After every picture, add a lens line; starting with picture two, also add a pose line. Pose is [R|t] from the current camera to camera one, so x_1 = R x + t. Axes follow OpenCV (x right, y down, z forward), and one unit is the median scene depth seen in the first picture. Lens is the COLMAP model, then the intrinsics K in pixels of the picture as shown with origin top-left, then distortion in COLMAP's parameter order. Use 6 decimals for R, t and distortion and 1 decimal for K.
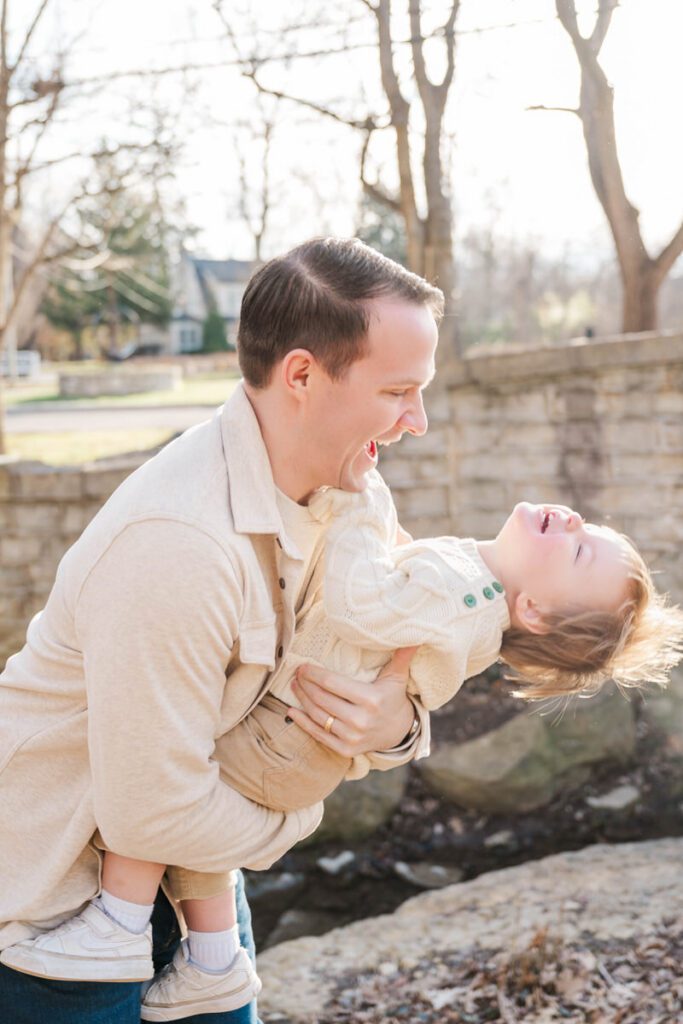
lens RADIAL K [[1152.0, 0, 353.8], [0, 1152.0, 444.9], [0, 0, 1]] dist [0.019189, 0.000000]
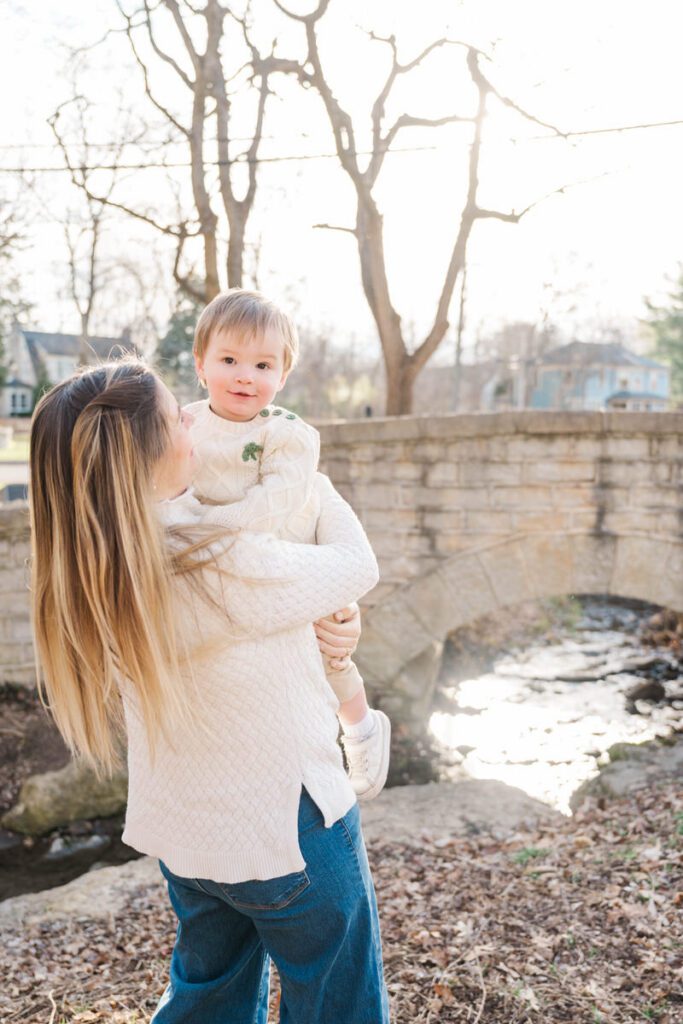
lens RADIAL K [[994.8, 0, 351.1], [0, 994.8, 507.6], [0, 0, 1]] dist [0.022151, 0.000000]
pose [[0.983507, 0.019592, 0.179805, 0.005146], [-0.020537, 0.999783, 0.003395, 0.001207], [-0.179699, -0.007031, 0.983696, -0.047649]]
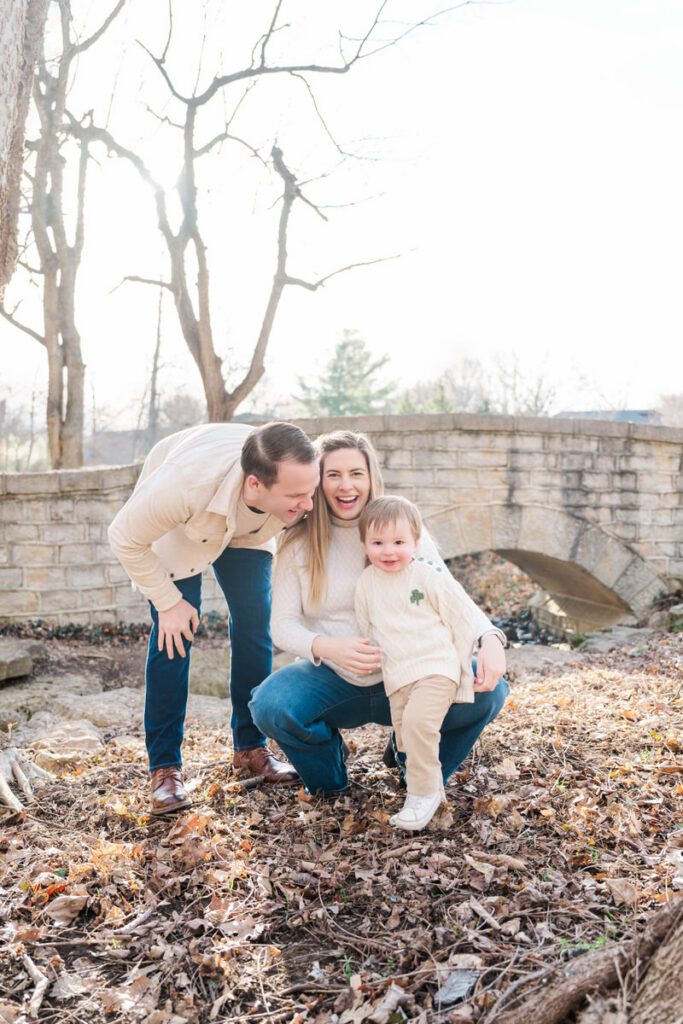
lens RADIAL K [[968.5, 0, 333.5], [0, 968.5, 494.9], [0, 0, 1]] dist [0.023114, 0.000000]
pose [[0.854856, 0.054599, 0.515985, -0.238470], [-0.008440, 0.995780, -0.091386, 0.070894], [-0.518797, 0.073767, 0.851709, -0.084992]]
